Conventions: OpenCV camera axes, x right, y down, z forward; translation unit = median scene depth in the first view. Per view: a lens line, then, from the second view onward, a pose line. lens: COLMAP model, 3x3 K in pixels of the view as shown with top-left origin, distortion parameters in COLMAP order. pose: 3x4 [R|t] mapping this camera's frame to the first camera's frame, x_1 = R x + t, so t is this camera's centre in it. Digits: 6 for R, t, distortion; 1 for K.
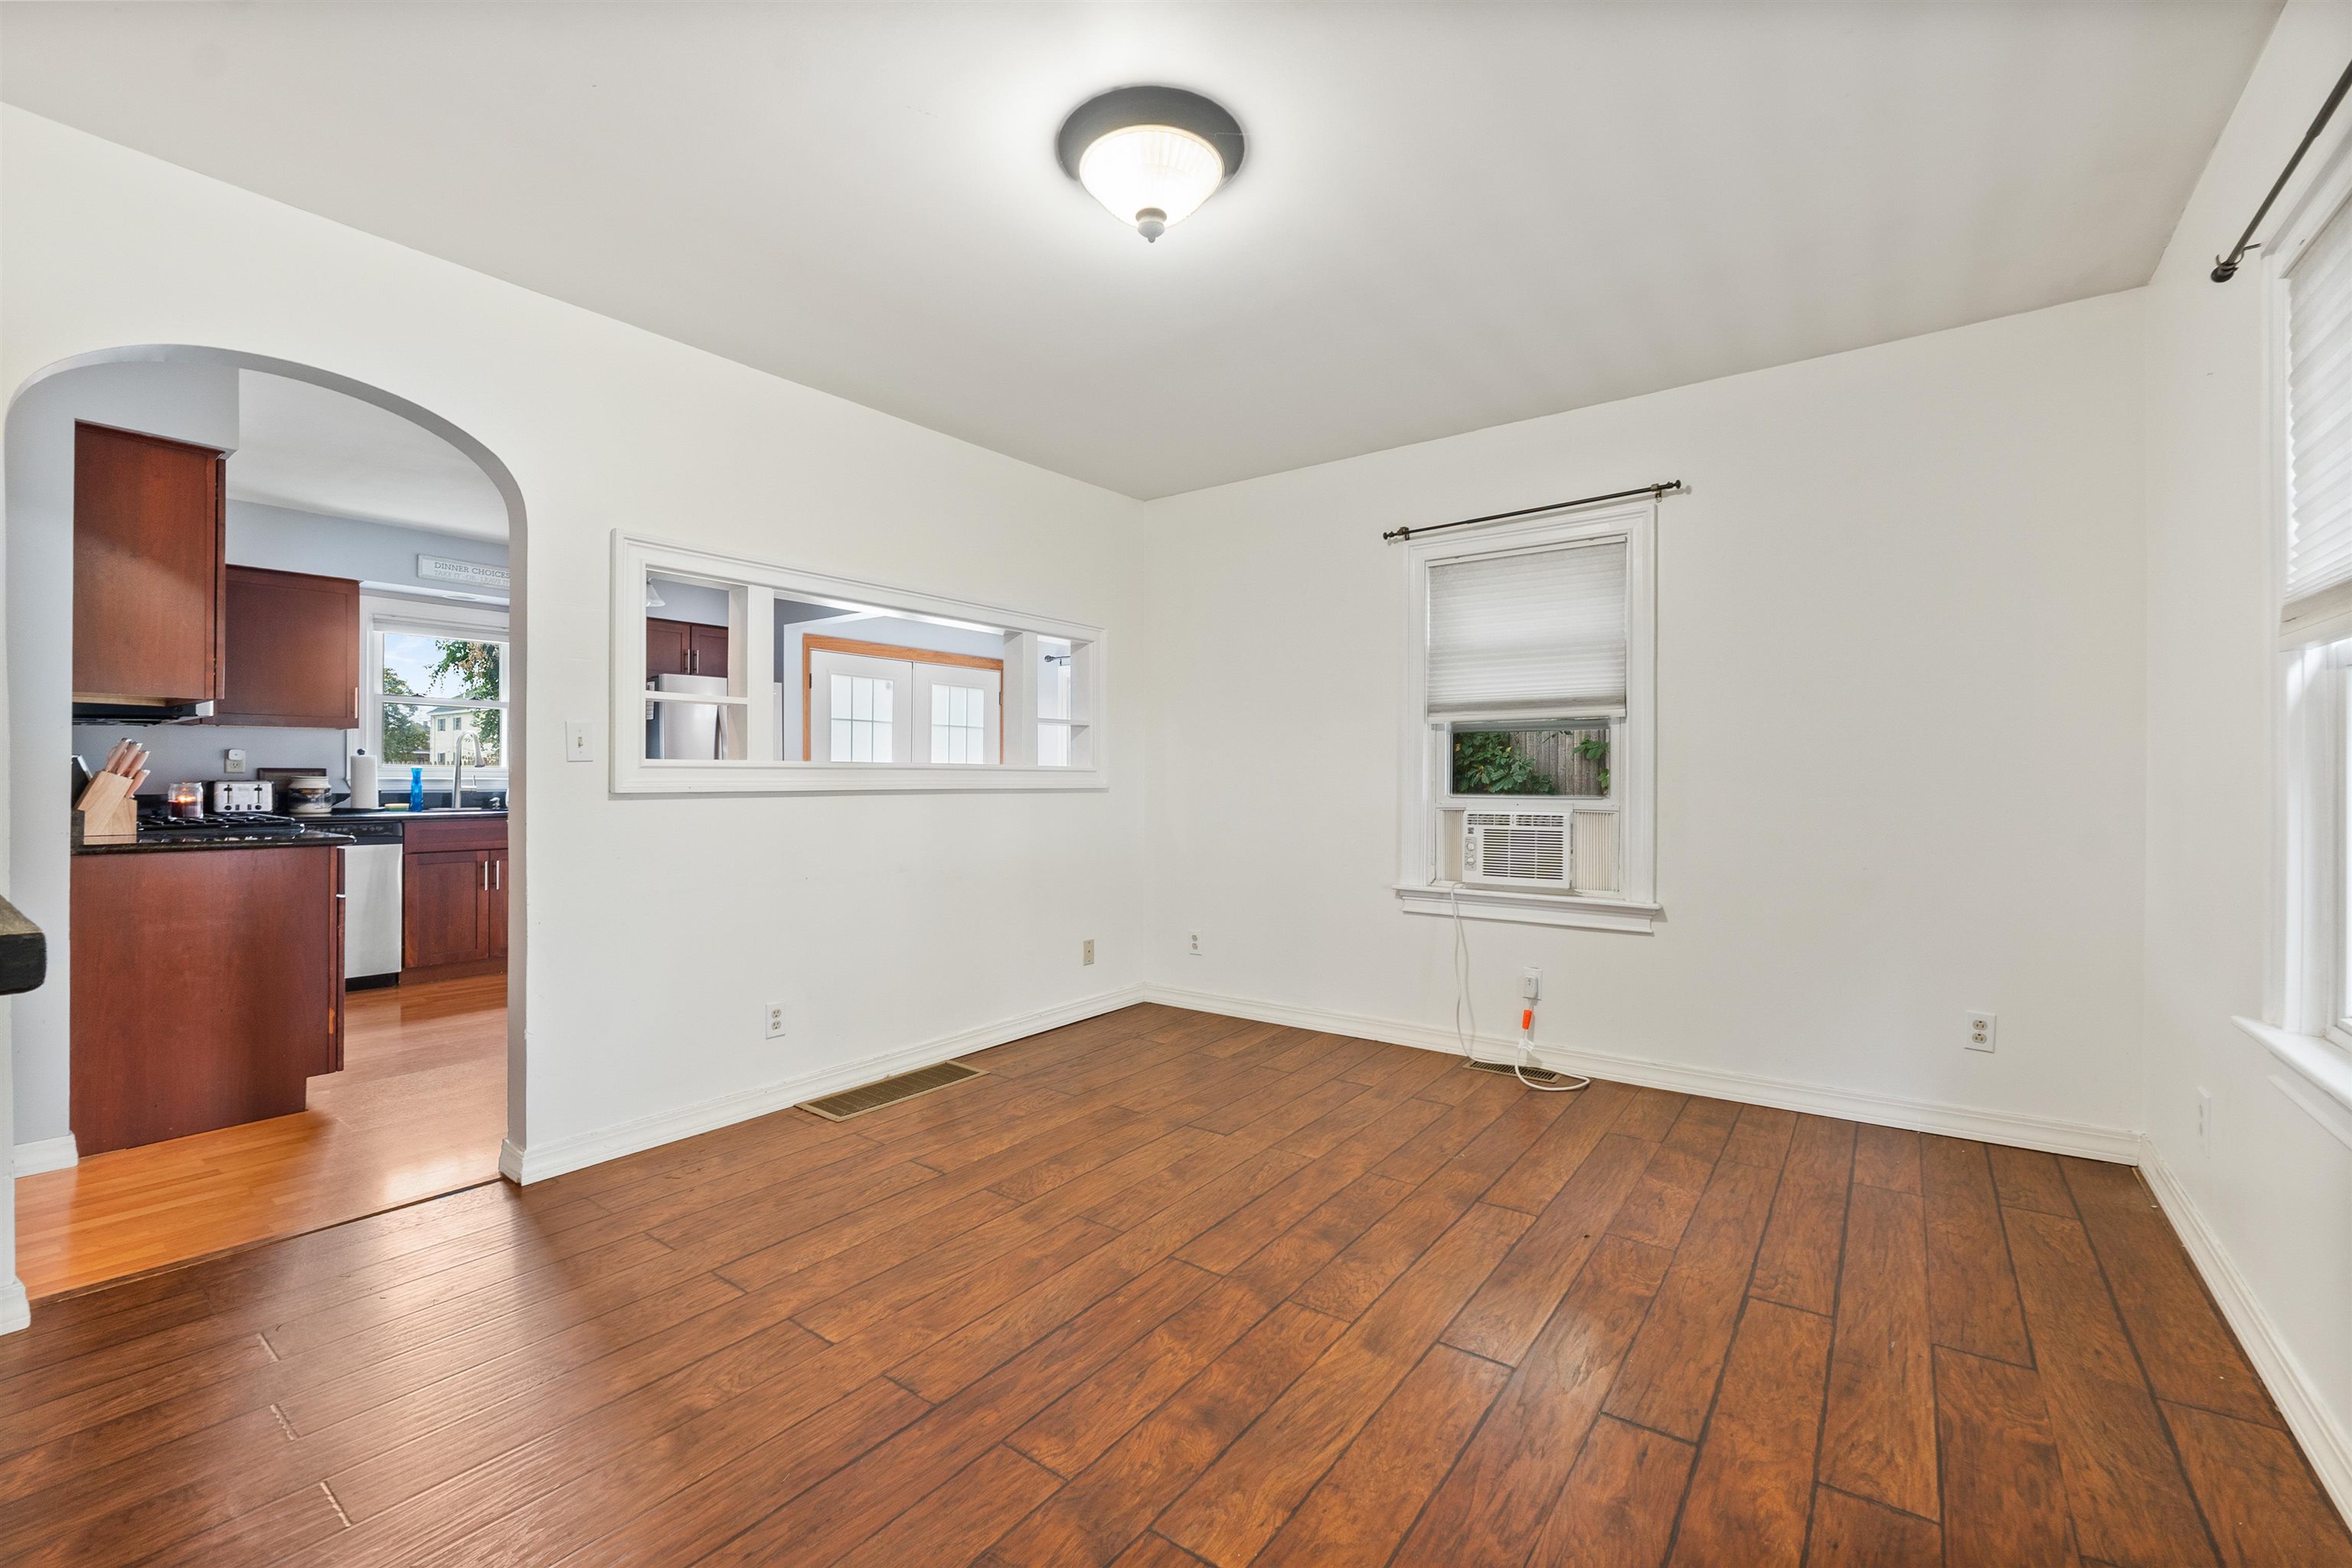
lens RADIAL K [[977.5, 0, 1176.0], [0, 977.5, 784.0], [0, 0, 1]] dist [-0.008698, 0.000129]
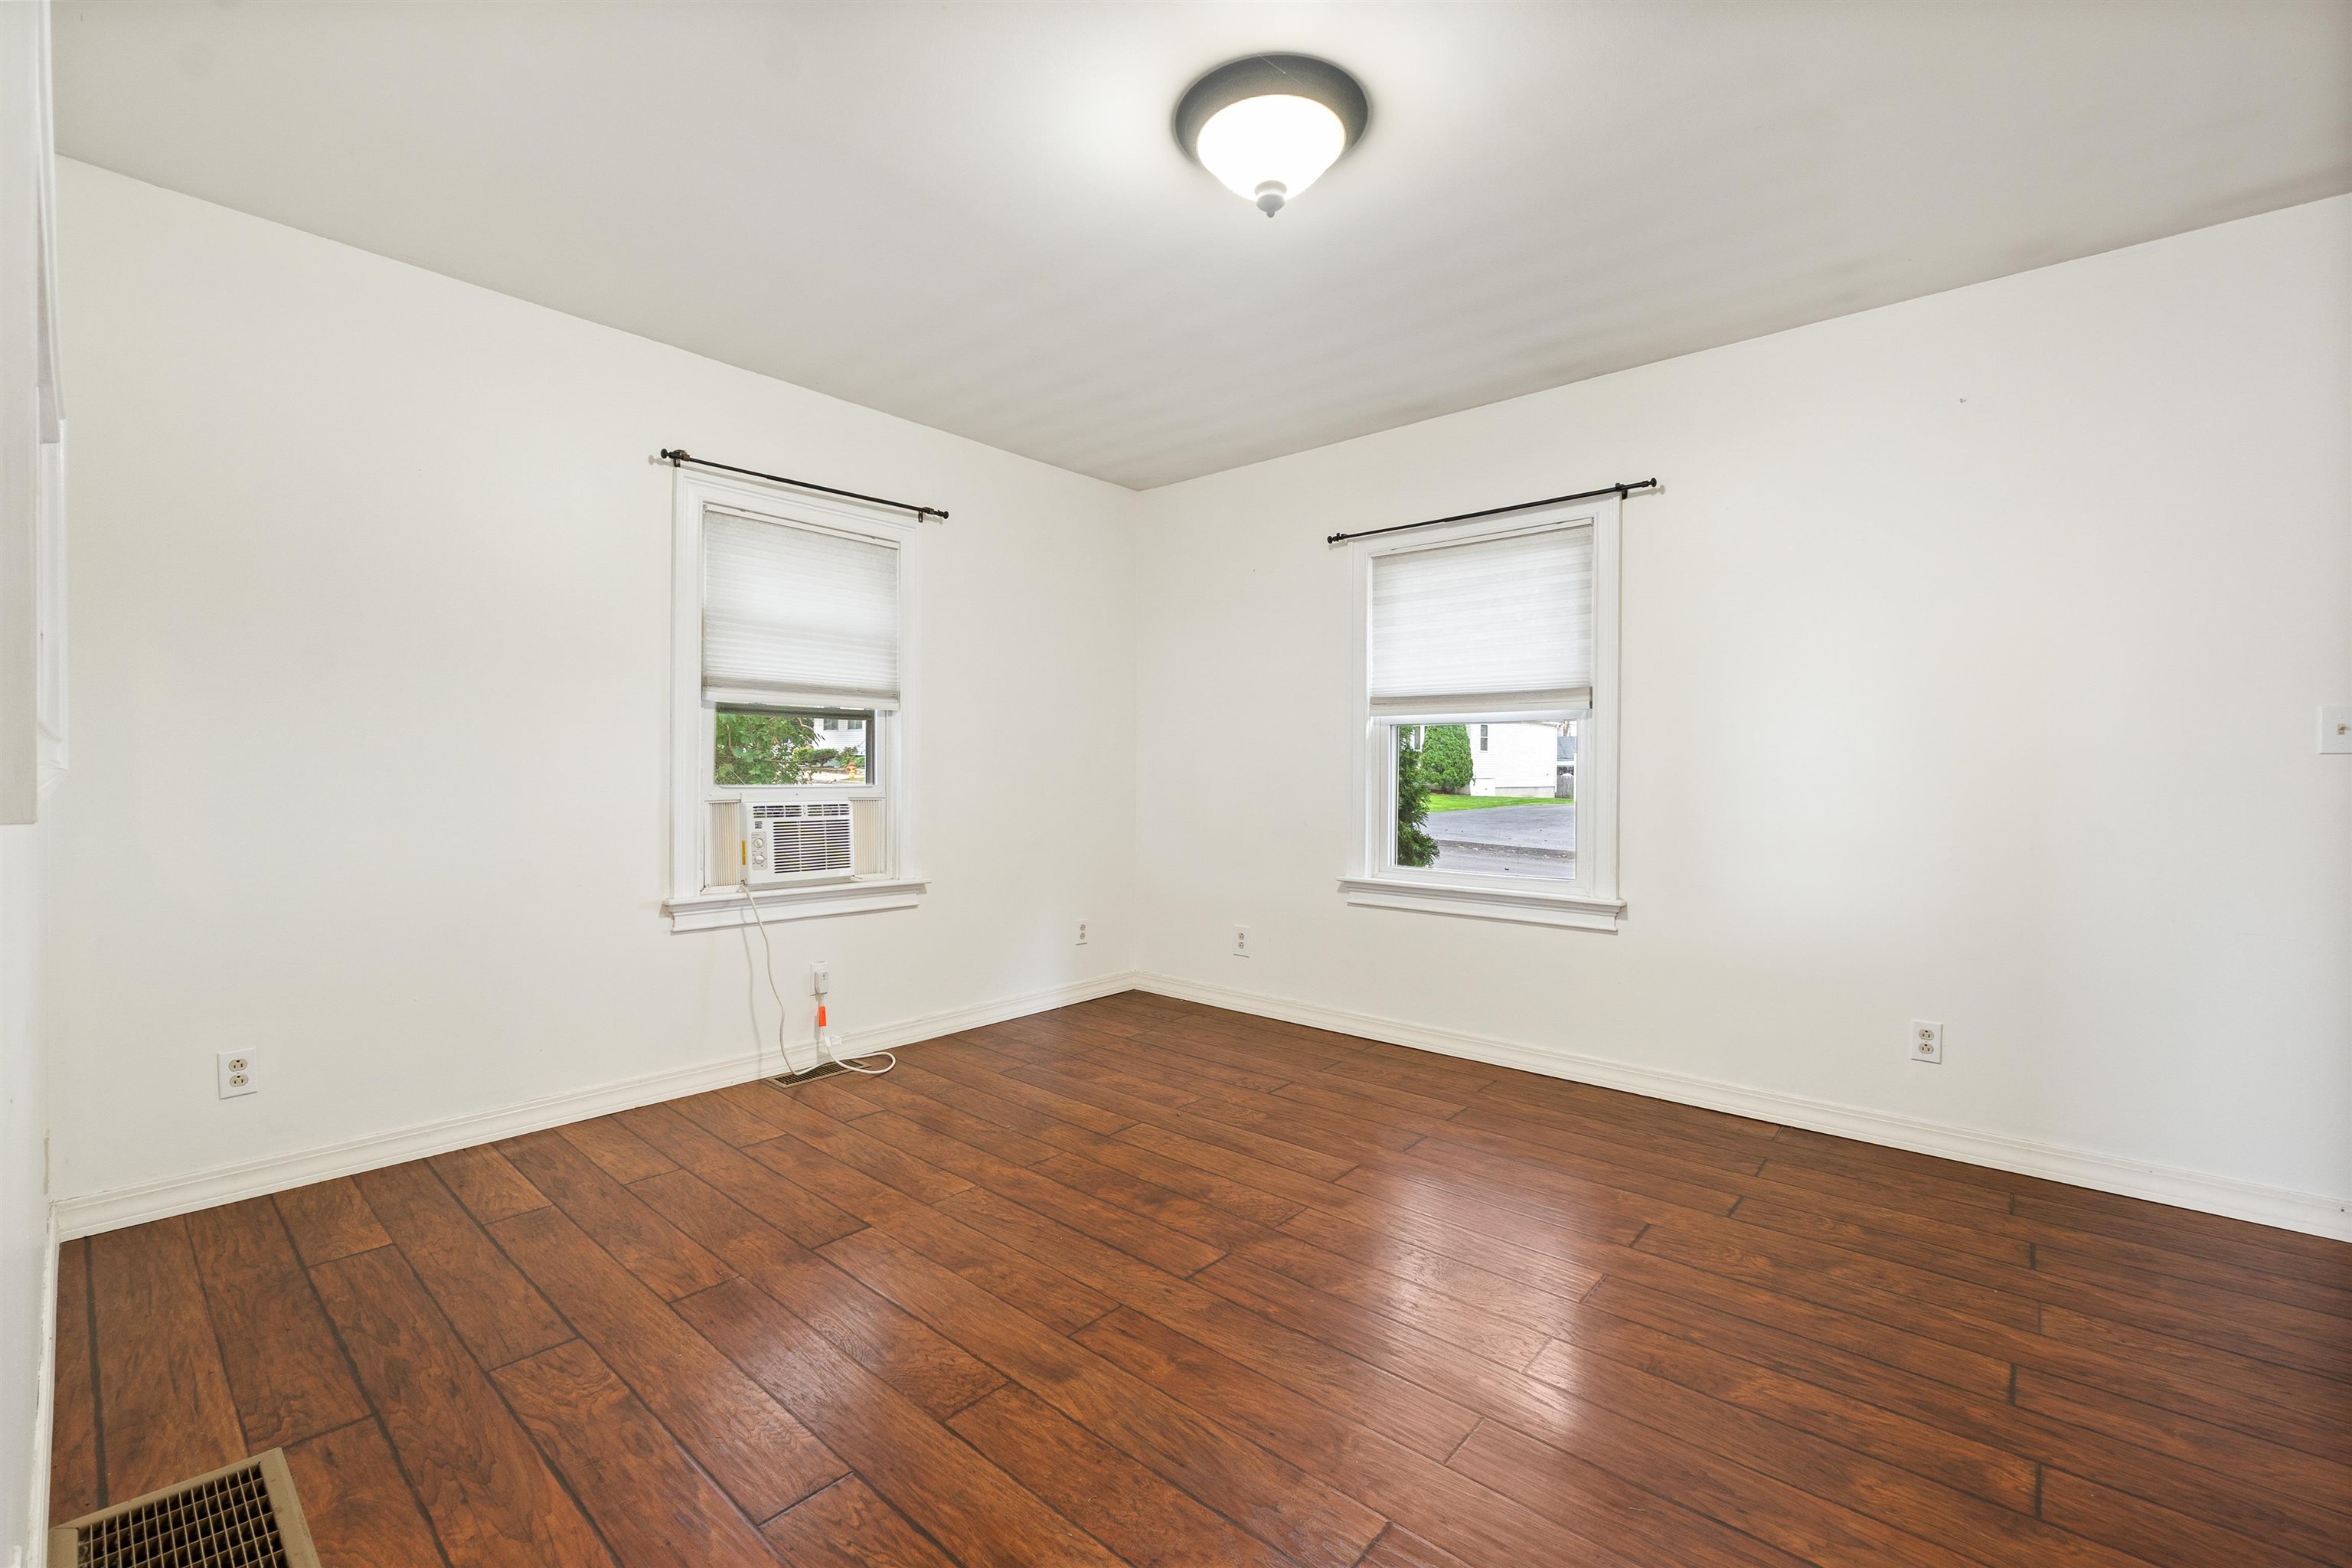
lens RADIAL K [[977.4, 0, 1176.0], [0, 977.4, 784.0], [0, 0, 1]] dist [-0.014814, 0.000039]
pose [[0.084267, -0.011897, 0.996372, -0.780199], [-0.000258, 0.999928, 0.011961, -0.000055], [-0.996443, -0.001265, 0.084258, 0.781875]]
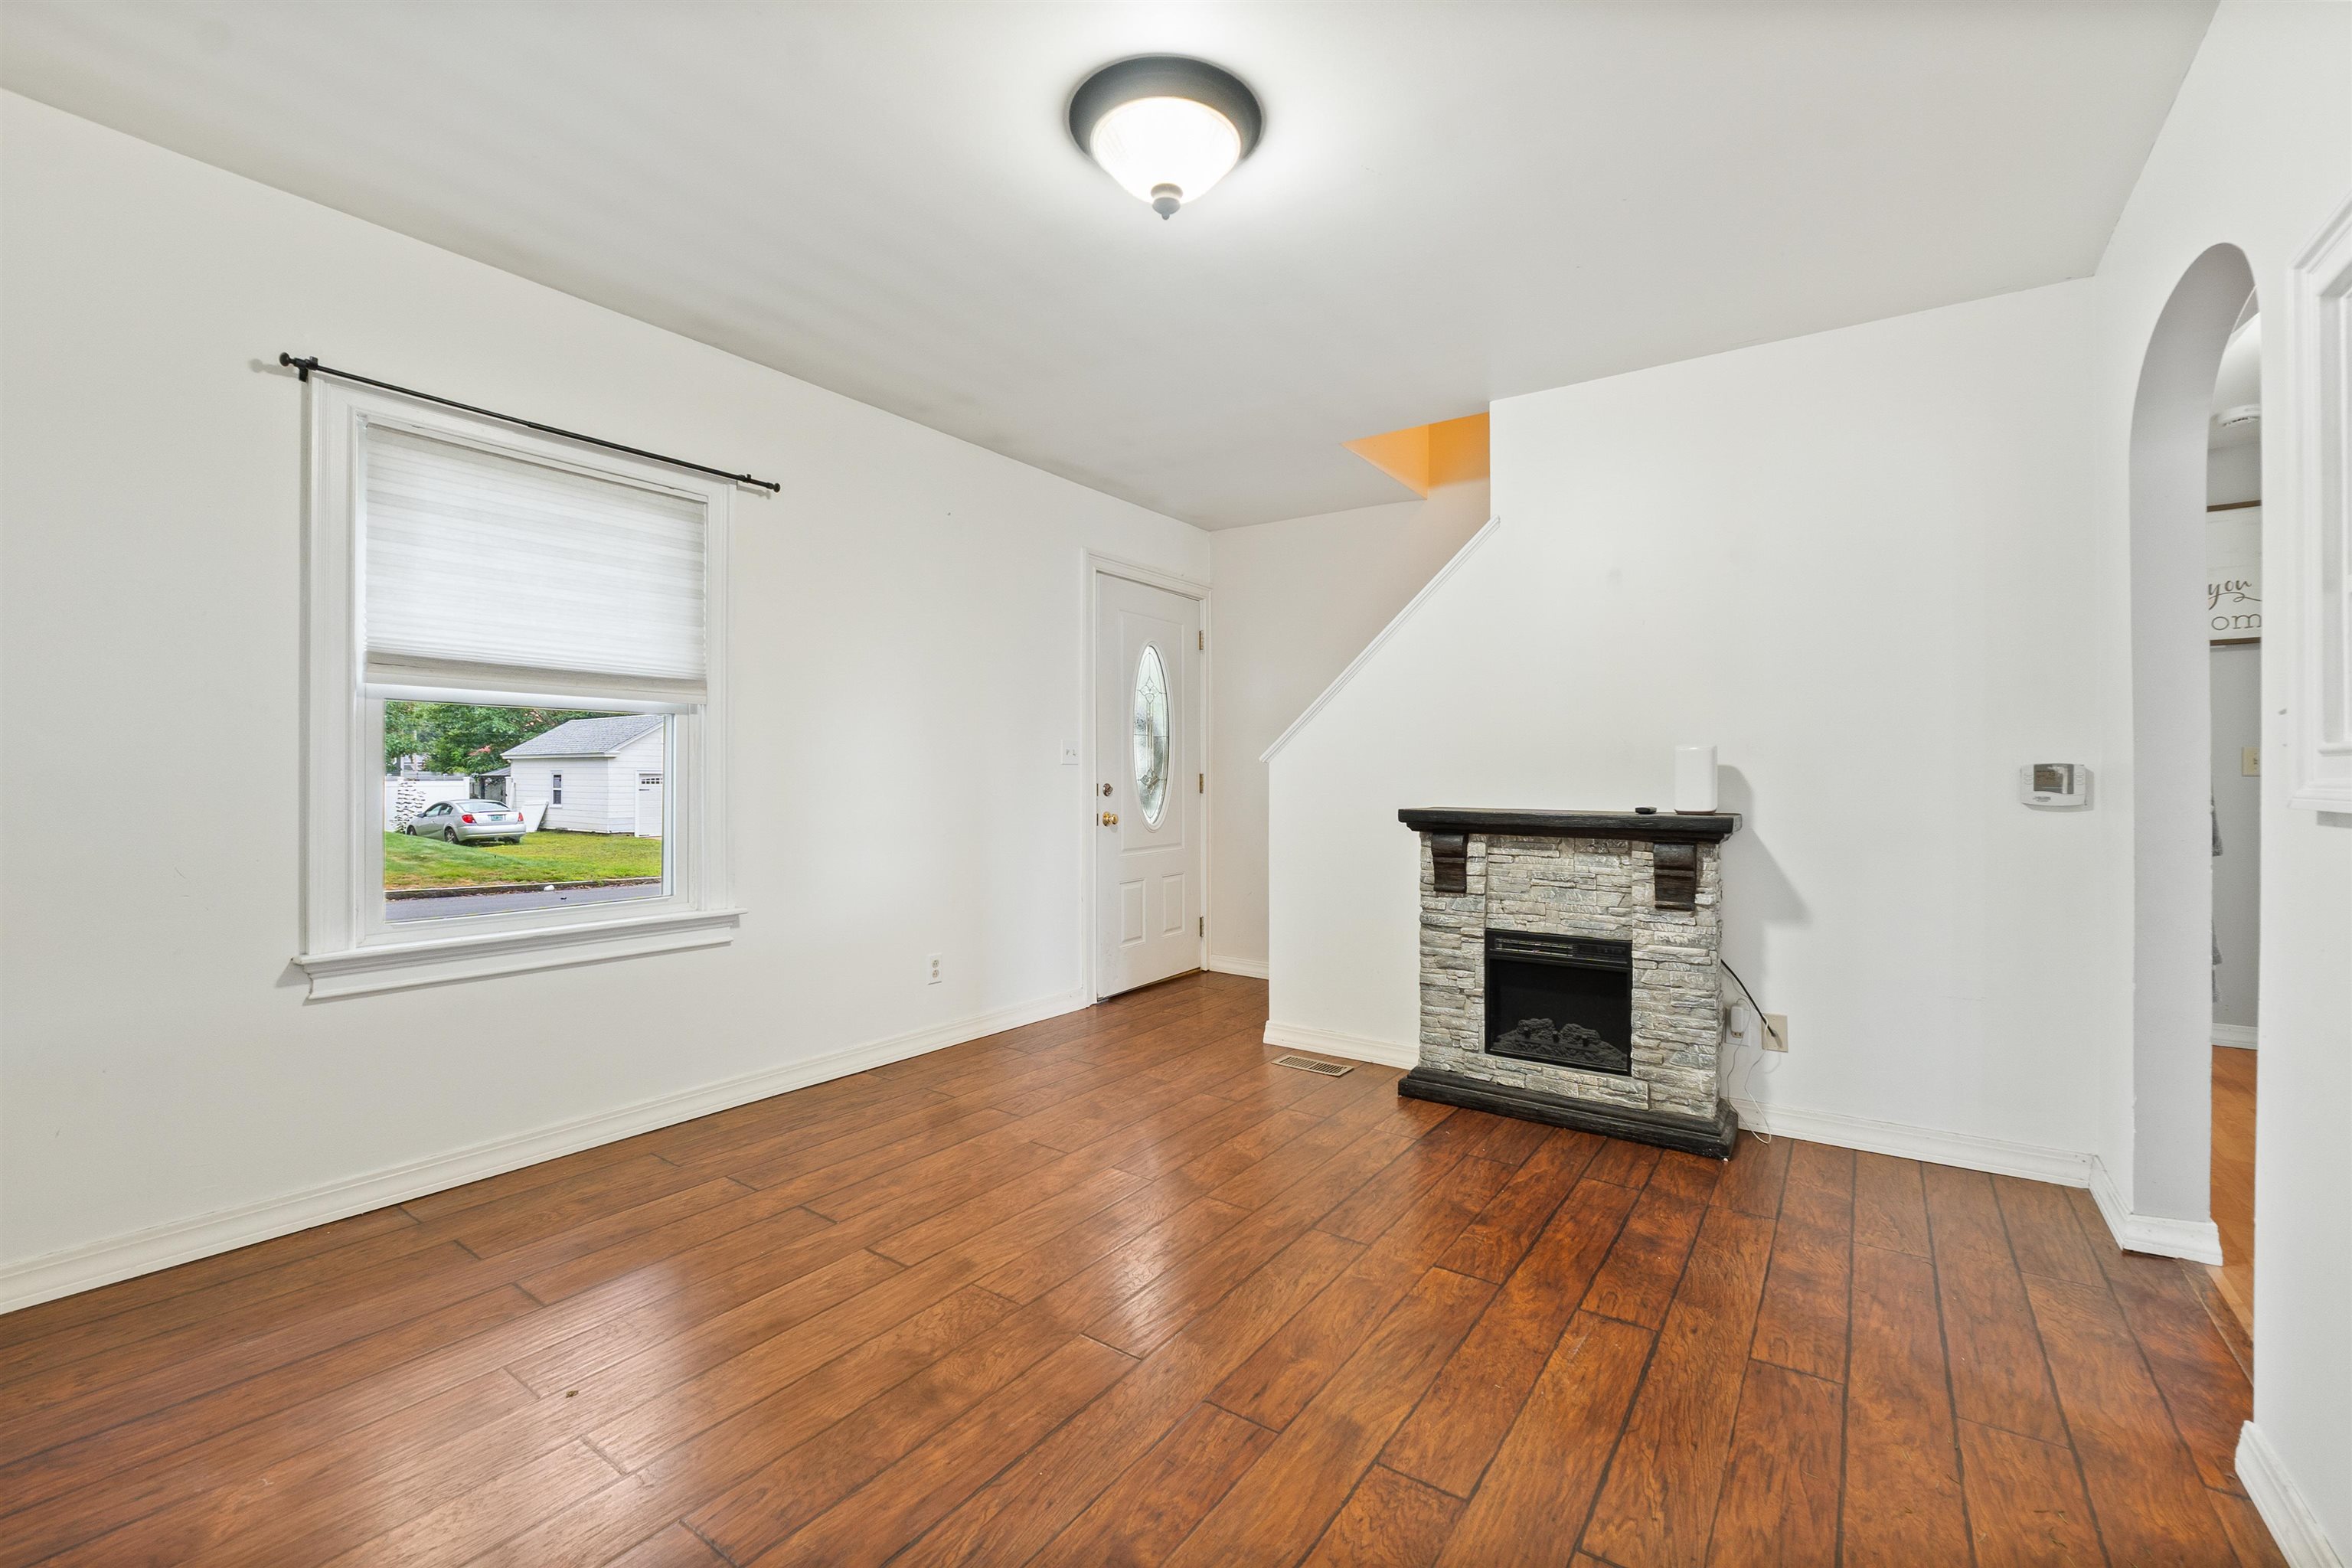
lens RADIAL K [[985.5, 0, 1180.0], [0, 985.5, 775.6], [0, 0, 1]] dist [-0.015233, -0.000150]
pose [[-0.999671, -0.005044, -0.025162, -0.013005], [-0.005203, 0.999967, 0.006248, -0.008559], [0.025129, 0.006377, -0.999664, 1.526535]]
